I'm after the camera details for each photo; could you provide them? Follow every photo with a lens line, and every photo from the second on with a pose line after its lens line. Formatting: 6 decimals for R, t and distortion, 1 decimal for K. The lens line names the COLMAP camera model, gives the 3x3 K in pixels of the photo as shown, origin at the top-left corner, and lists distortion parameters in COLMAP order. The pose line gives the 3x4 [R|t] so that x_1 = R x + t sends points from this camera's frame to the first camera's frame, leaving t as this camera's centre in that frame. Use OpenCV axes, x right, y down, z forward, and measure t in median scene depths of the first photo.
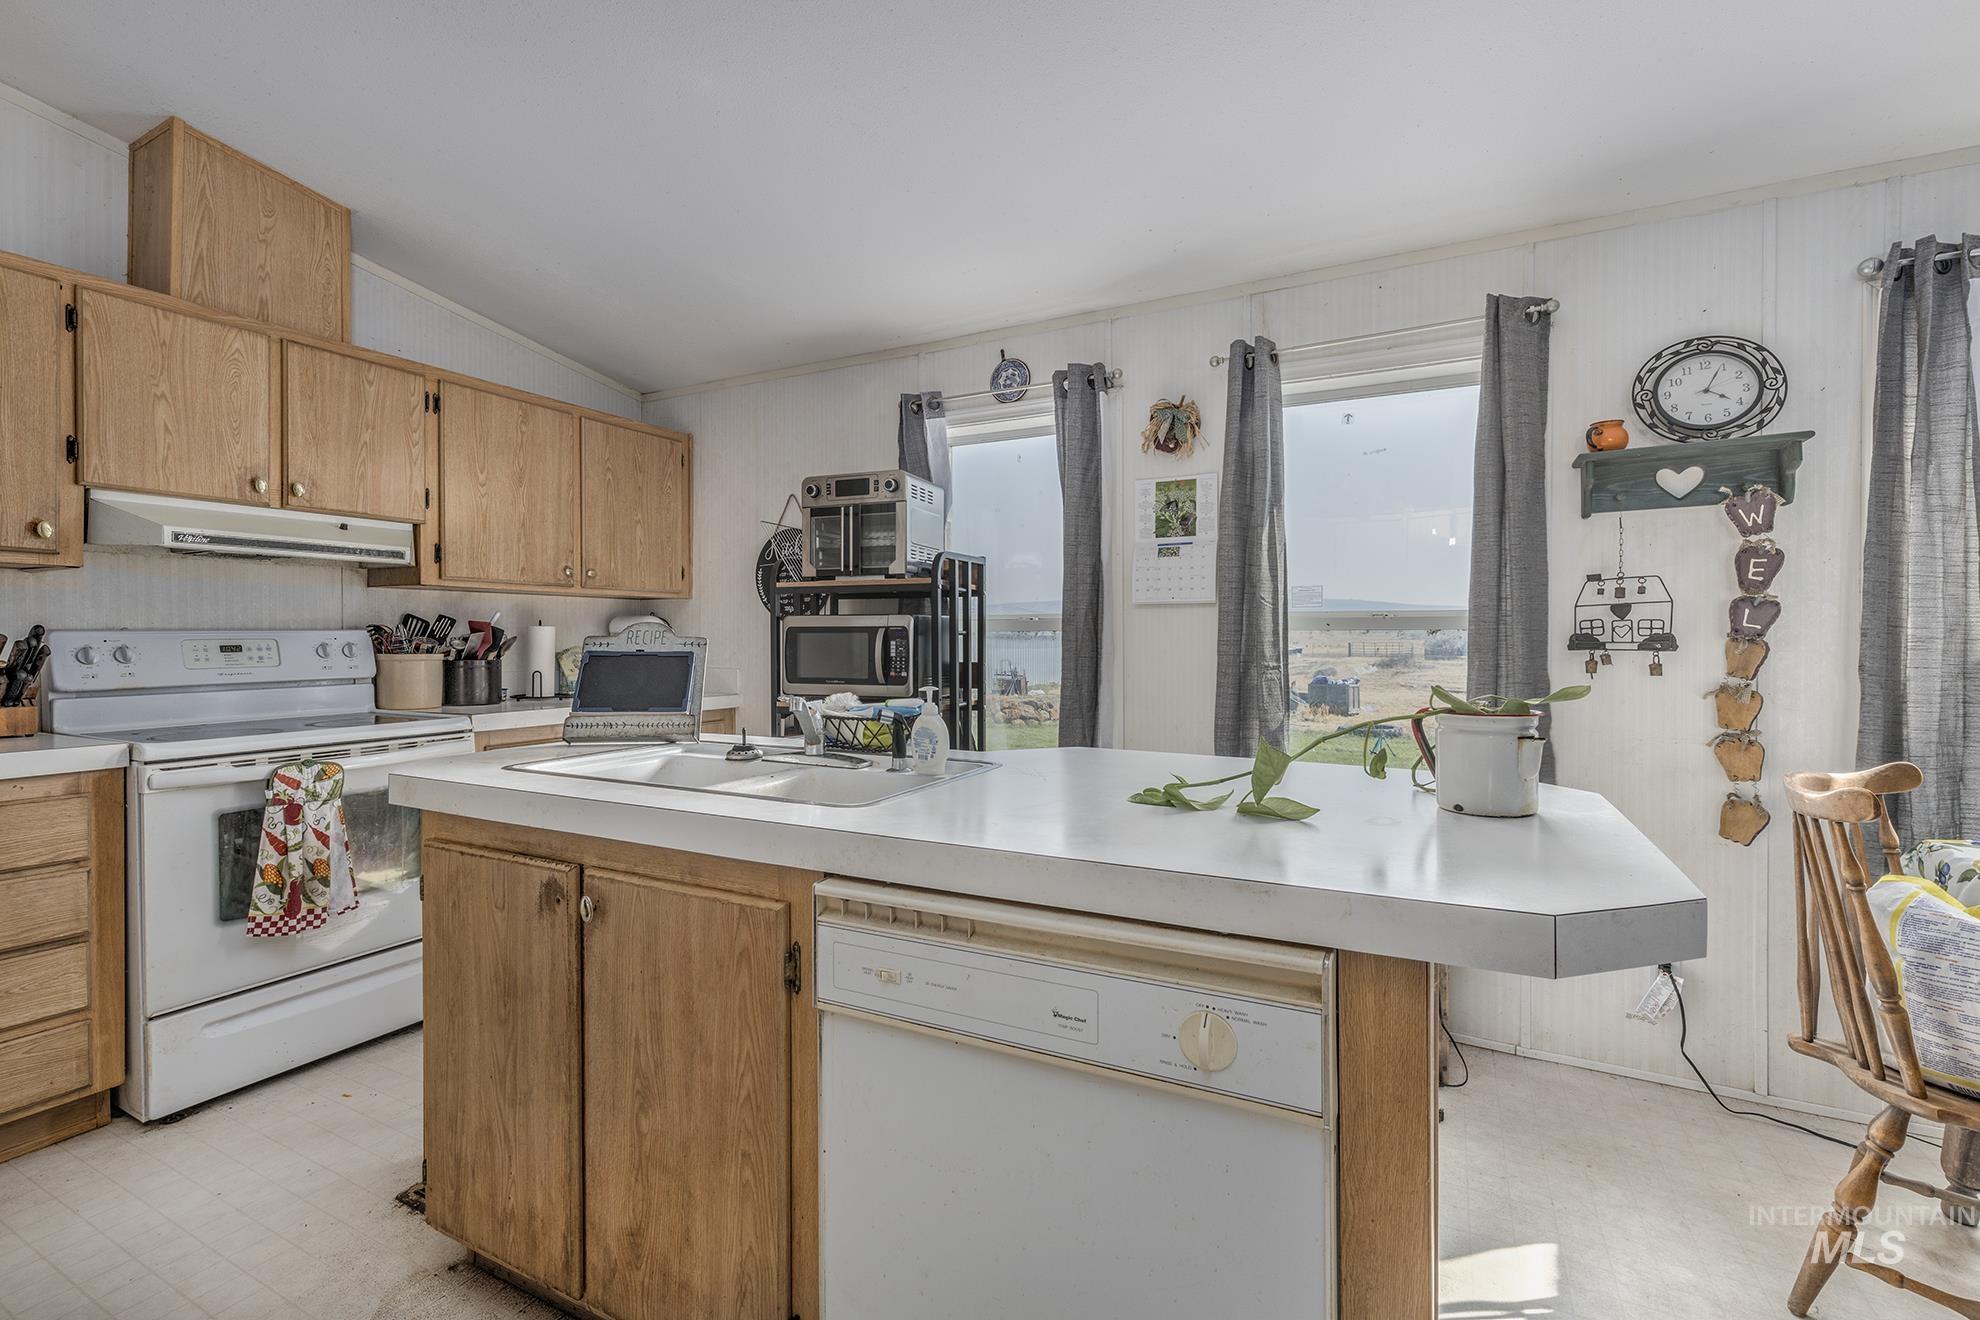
lens RADIAL K [[869.1, 0, 994.2], [0, 869.1, 654.8], [0, 0, 1]] dist [-0.001347, 0.000476]
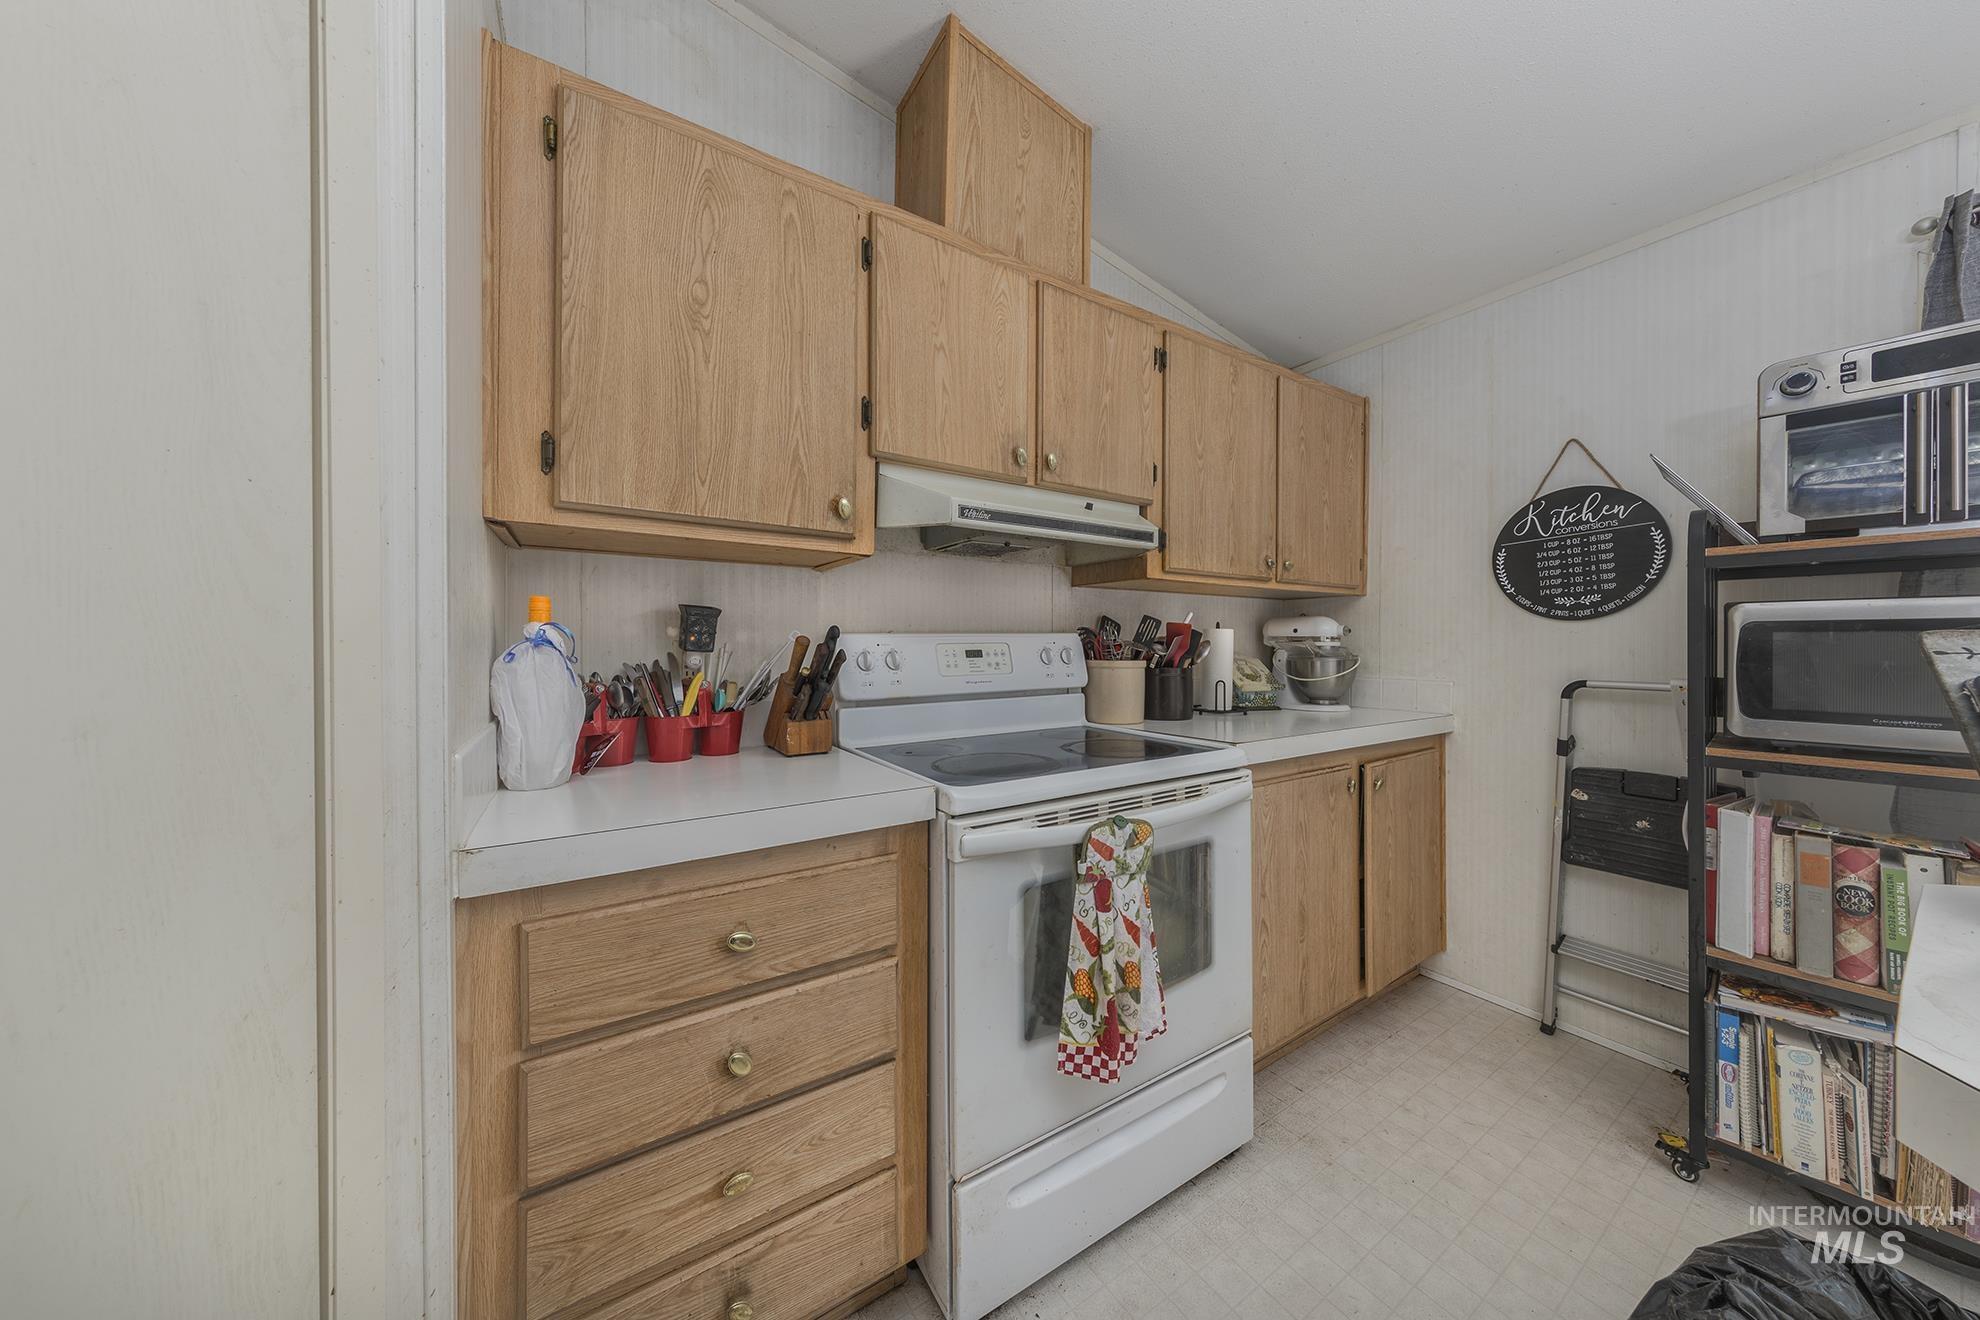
lens RADIAL K [[644.5, 0, 990.0], [0, 644.5, 660.0], [0, 0, 1]] dist [0.000767, 0.000023]
pose [[0.867411, 0.011594, -0.497457, -0.617273], [-0.009587, 0.999932, 0.006587, -0.005965], [0.497499, -0.000944, 0.867464, 0.498059]]
